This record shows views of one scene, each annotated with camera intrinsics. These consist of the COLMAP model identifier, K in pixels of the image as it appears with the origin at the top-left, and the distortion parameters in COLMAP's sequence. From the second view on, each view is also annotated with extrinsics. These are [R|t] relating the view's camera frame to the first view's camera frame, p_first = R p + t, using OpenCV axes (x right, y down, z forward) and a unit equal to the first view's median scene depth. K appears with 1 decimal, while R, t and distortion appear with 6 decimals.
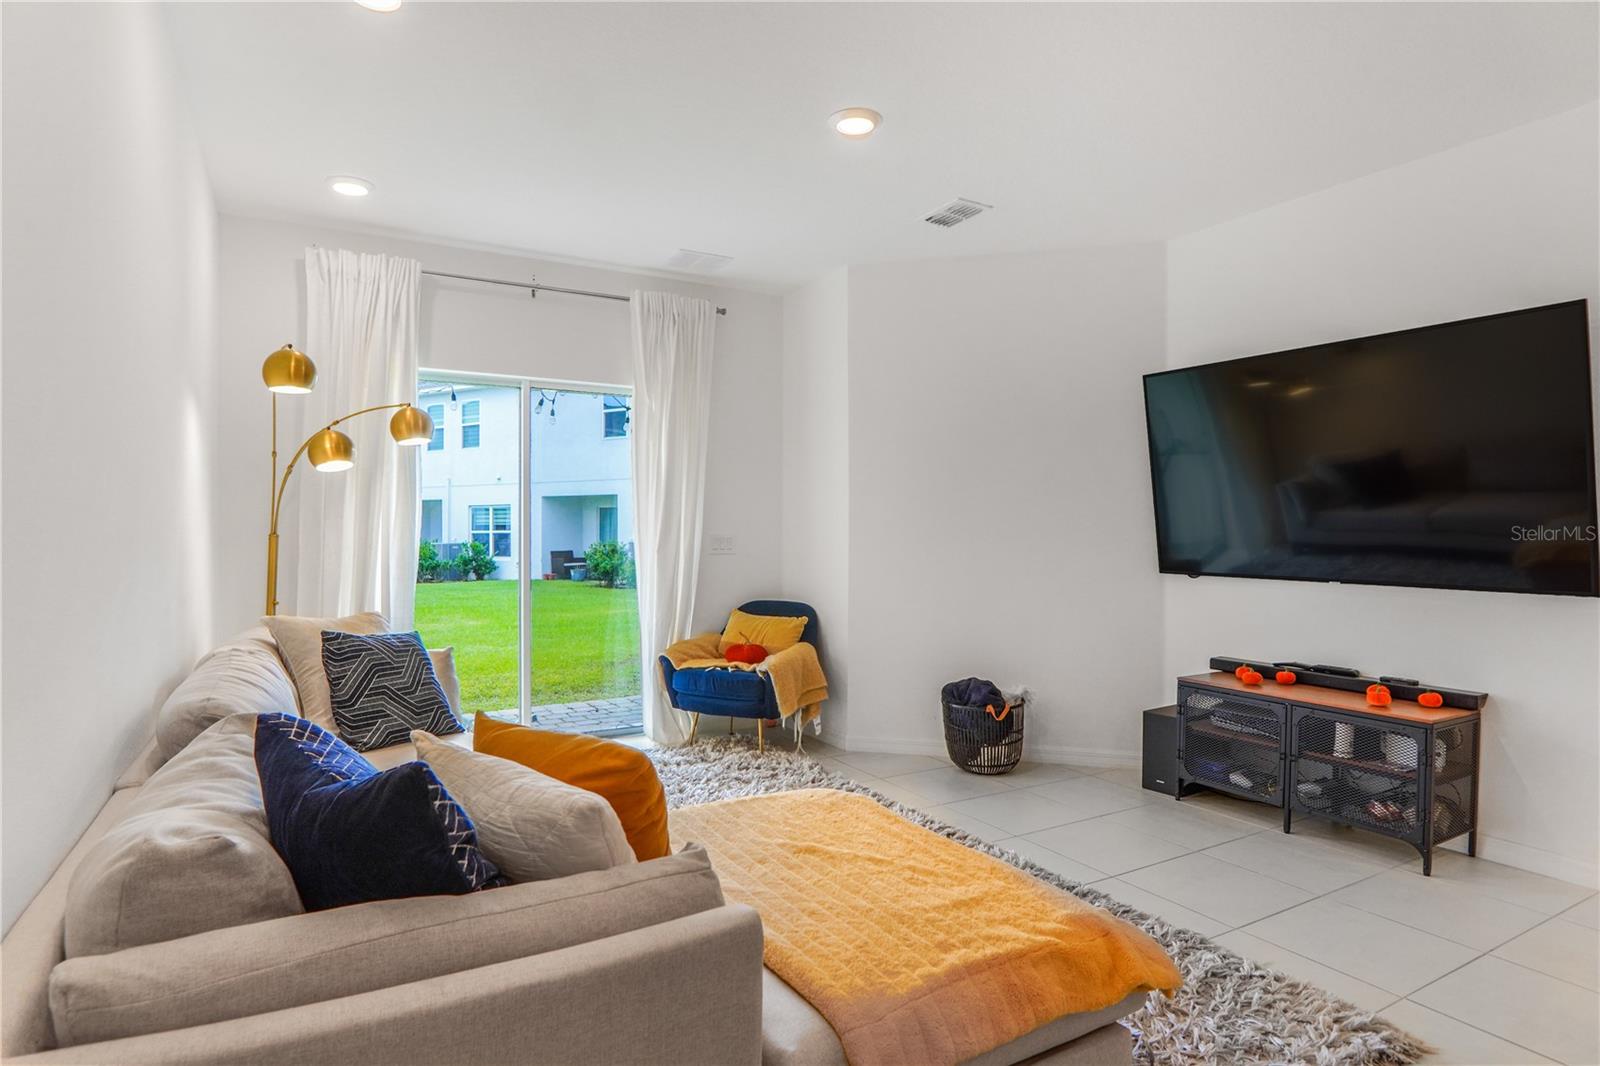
lens RADIAL K [[858.6, 0, 800.0], [0, 858.6, 533.0], [0, 0, 1]] dist [-0.035616, 0.013533]
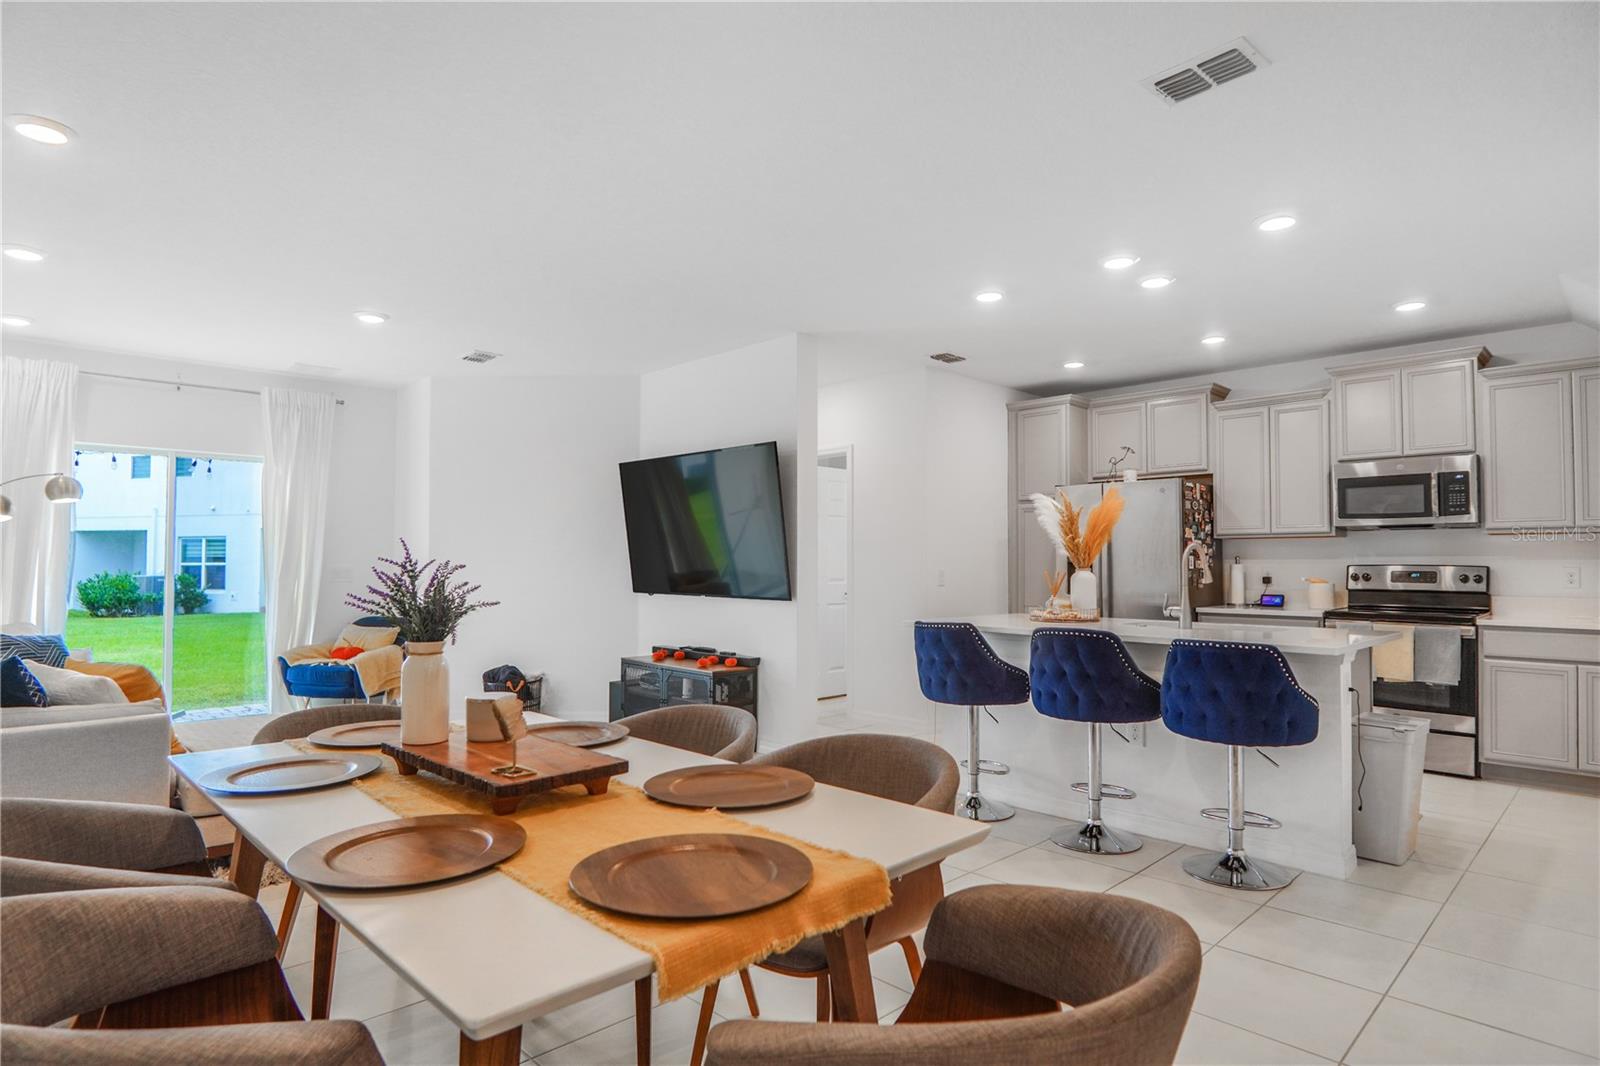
lens RADIAL K [[861.7, 0, 799.2], [0, 861.7, 537.3], [0, 0, 1]] dist [-0.035498, 0.010820]
pose [[0.969910, 0.006715, 0.243371, 0.320877], [0.000986, 0.999503, -0.031508, -0.002435], [-0.243461, 0.030800, 0.969421, -0.535894]]
